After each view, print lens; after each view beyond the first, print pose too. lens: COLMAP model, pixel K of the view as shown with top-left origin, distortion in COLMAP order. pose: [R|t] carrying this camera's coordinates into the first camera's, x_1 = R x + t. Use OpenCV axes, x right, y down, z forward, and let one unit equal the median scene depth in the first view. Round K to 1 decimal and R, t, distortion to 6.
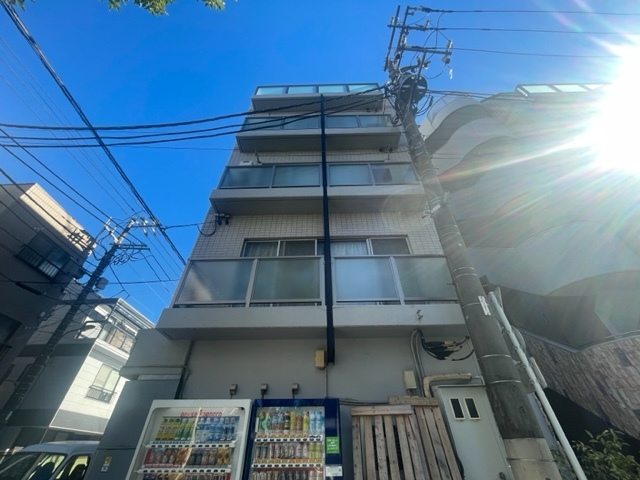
lens RADIAL K [[257.0, 0, 319.8], [0, 257.0, 240.8], [0, 0, 1]] dist [-0.002640, -0.000180]
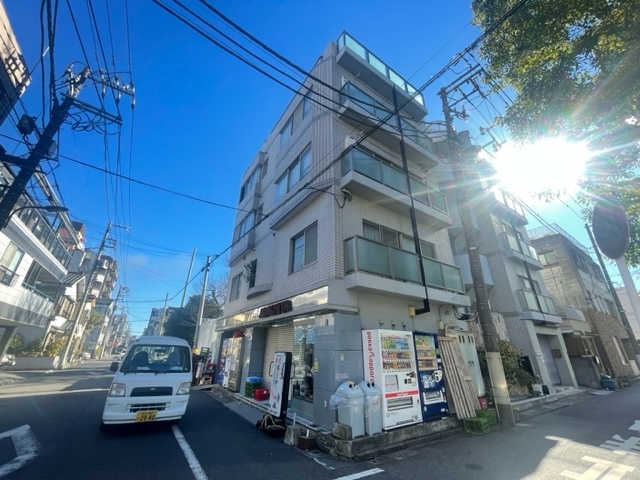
lens RADIAL K [[257.0, 0, 317.0], [0, 257.0, 238.6], [0, 0, 1]] dist [-0.002640, -0.000180]
pose [[0.822070, 0.242919, 0.514967, -1.105204], [-0.387130, 0.901672, 0.192661, -0.077799], [-0.417530, -0.357740, 0.835279, -0.064931]]
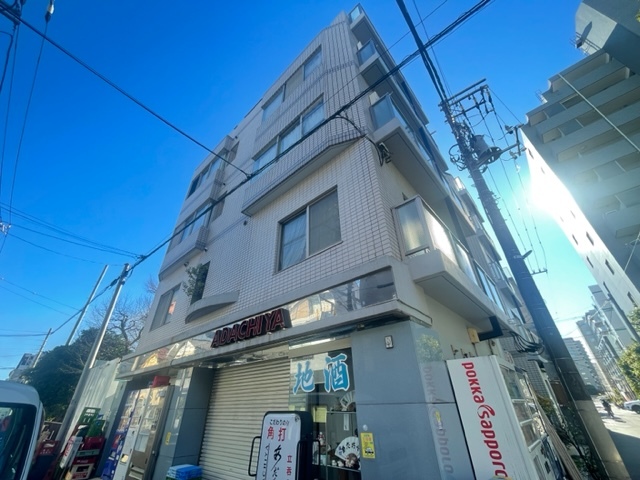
lens RADIAL K [[257.0, 0, 317.6], [0, 257.0, 239.2], [0, 0, 1]] dist [-0.002640, -0.000180]
pose [[0.656337, 0.410327, 0.633130, -0.955980], [-0.487856, 0.870947, -0.058717, 0.321938], [-0.575515, -0.270338, 0.771816, 0.395079]]
